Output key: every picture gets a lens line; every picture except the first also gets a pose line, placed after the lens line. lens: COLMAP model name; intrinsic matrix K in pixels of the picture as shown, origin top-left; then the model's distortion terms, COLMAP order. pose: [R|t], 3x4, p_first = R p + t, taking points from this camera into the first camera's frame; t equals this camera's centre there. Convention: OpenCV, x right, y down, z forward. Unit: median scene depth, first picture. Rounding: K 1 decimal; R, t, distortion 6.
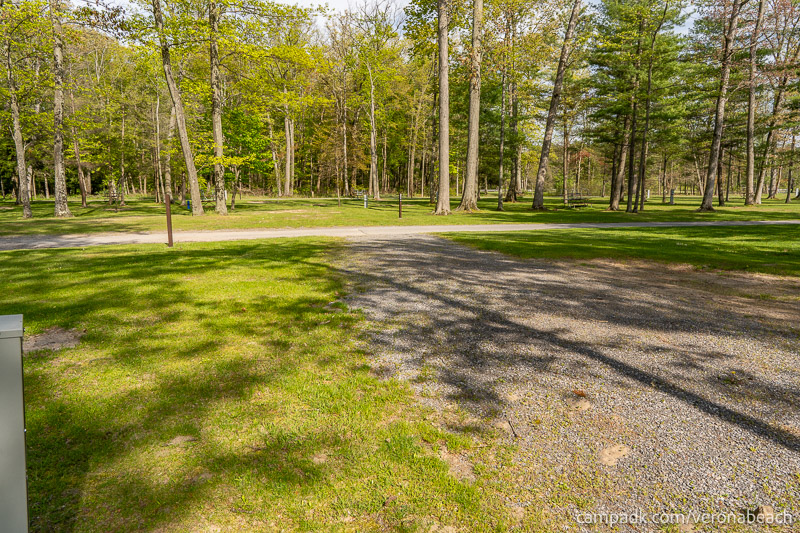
lens RADIAL K [[522.6, 0, 400.0], [0, 522.6, 266.5], [0, 0, 1]] dist [0.000454, 0.000173]
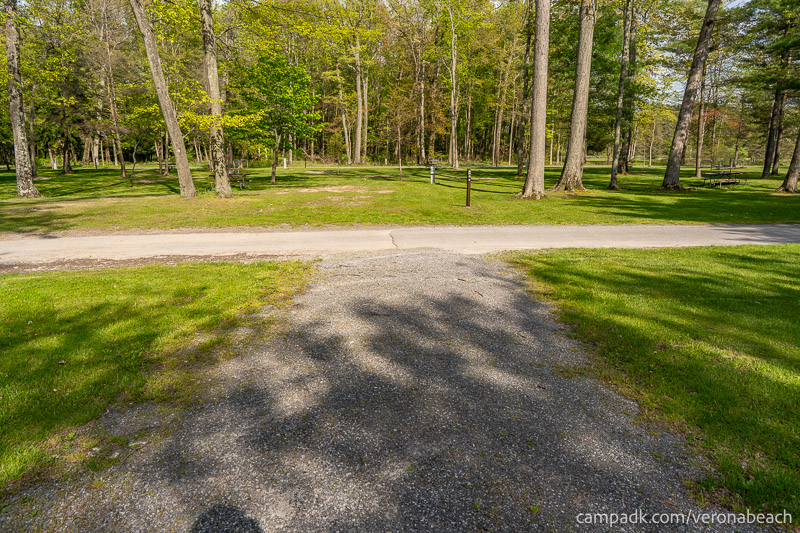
lens RADIAL K [[522.6, 0, 400.0], [0, 522.6, 266.5], [0, 0, 1]] dist [0.000454, 0.000173]
pose [[0.986681, 0.035710, -0.158697, 0.009646], [-0.025451, 0.997481, 0.066214, -0.024464], [0.160662, -0.061293, 0.985105, 0.136357]]
